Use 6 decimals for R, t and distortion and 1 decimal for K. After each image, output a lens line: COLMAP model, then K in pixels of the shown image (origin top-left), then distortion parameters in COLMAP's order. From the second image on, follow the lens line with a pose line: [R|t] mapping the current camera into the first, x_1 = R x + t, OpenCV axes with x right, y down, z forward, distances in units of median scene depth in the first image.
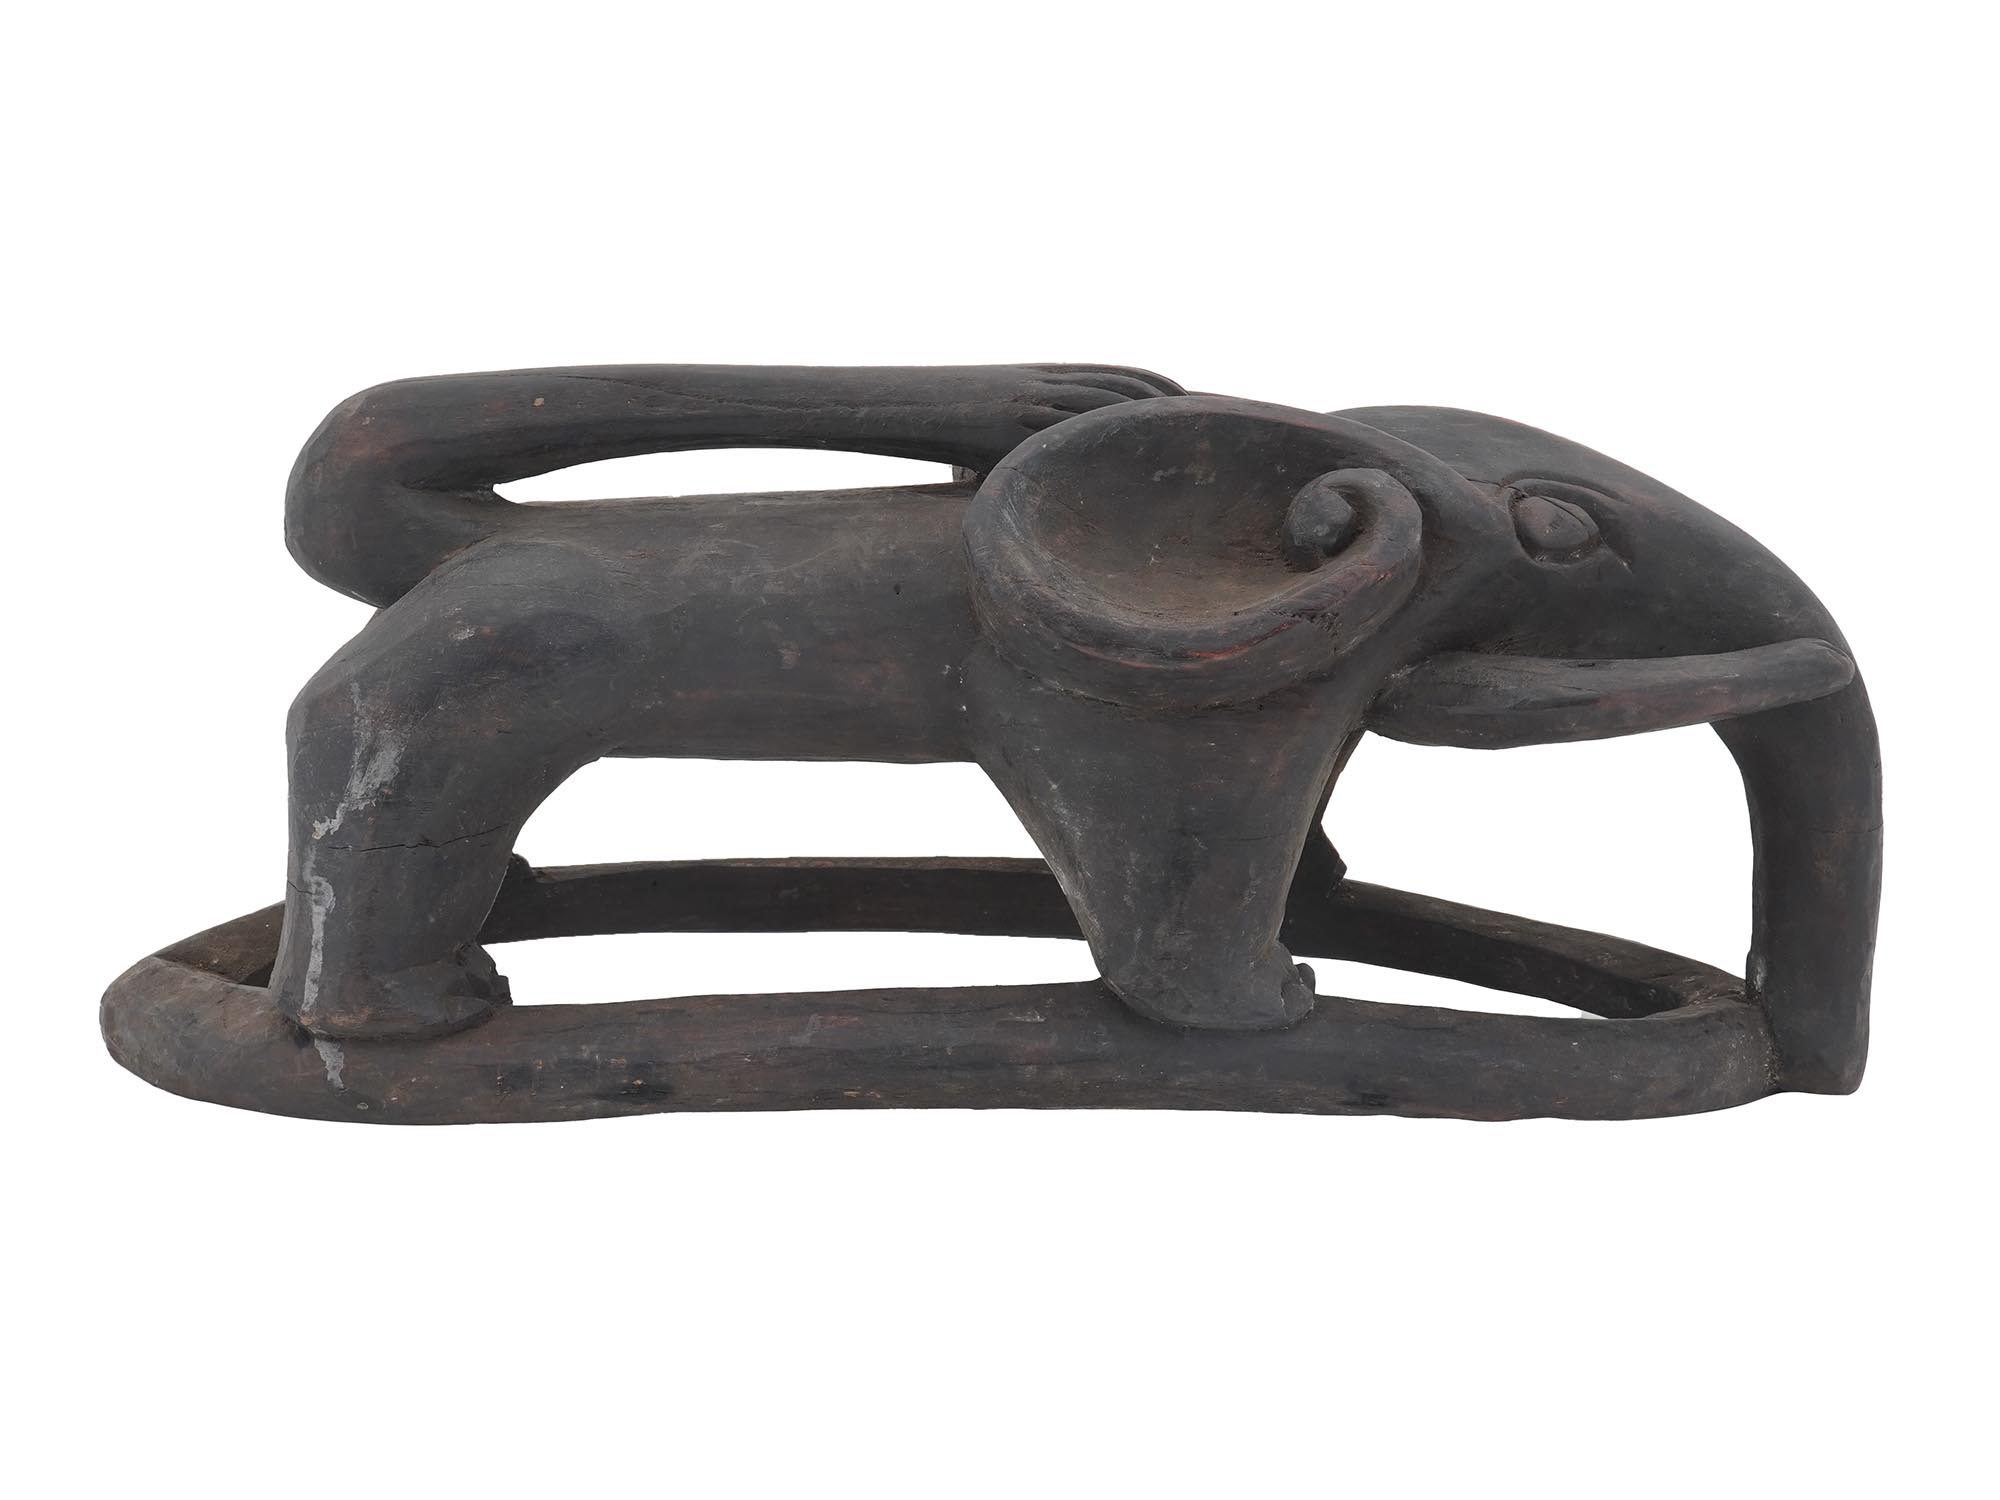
lens RADIAL K [[3188.1, 0, 999.8], [0, 3188.1, 741.4], [0, 0, 1]] dist [0.137494, 0.000000]
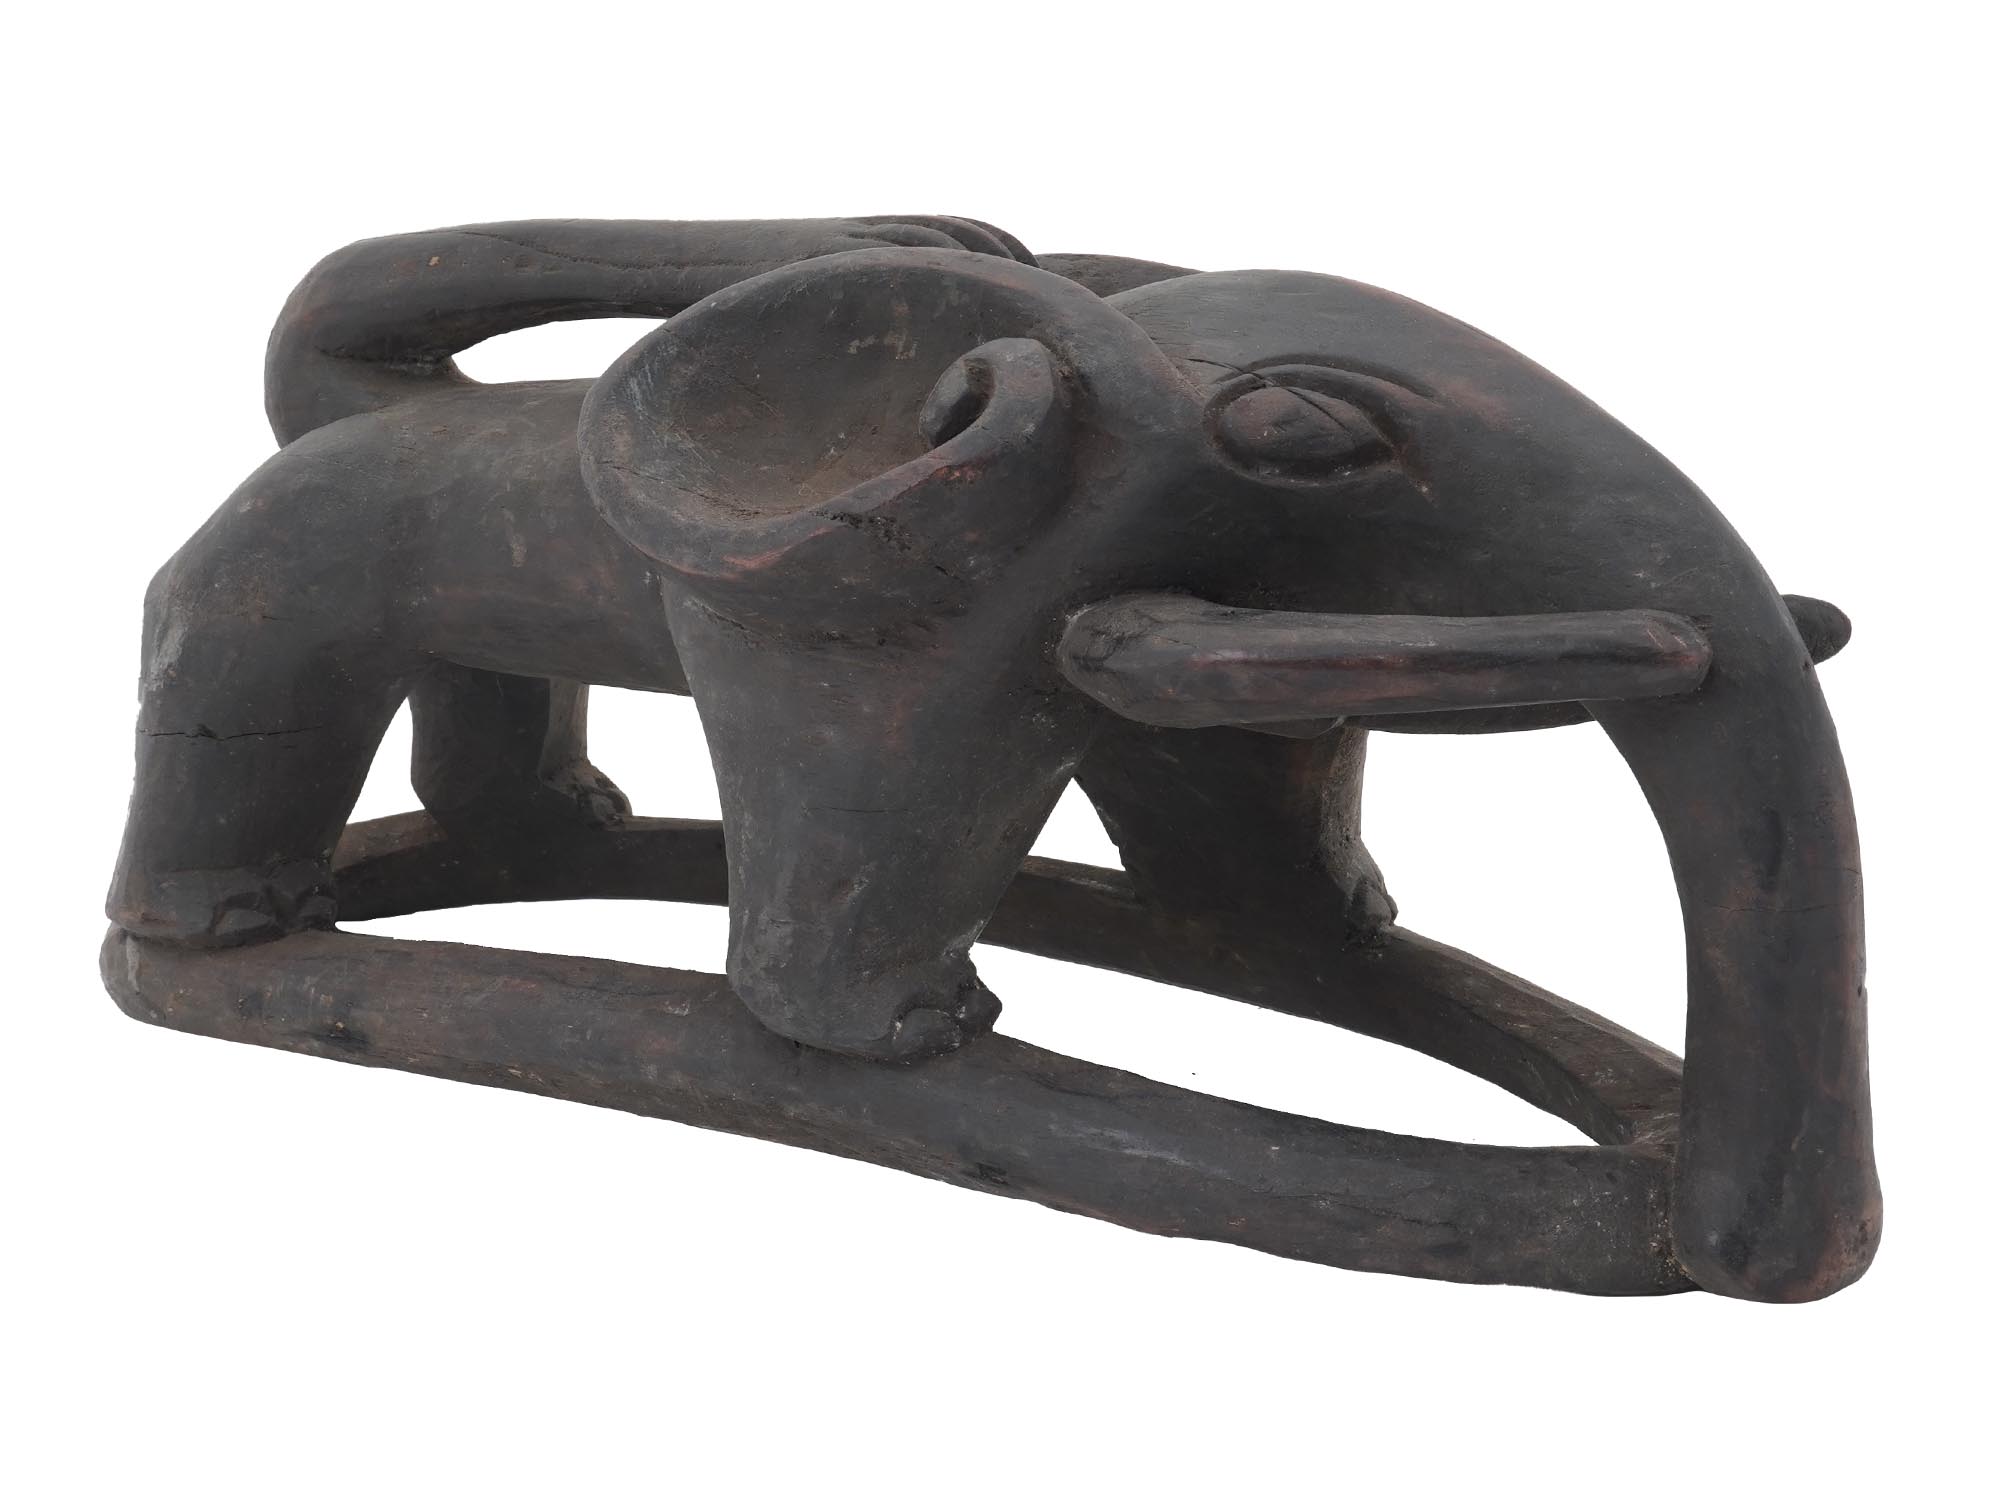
lens RADIAL K [[3809.4, 0, 998.8], [0, 3809.4, 758.9], [0, 0, 1]] dist [0.197464, 0.000000]
pose [[0.758526, 0.082198, -0.646438, 0.695206], [-0.103445, 0.994622, 0.005089, 0.009759], [0.643380, 0.063010, 0.762950, 0.307847]]
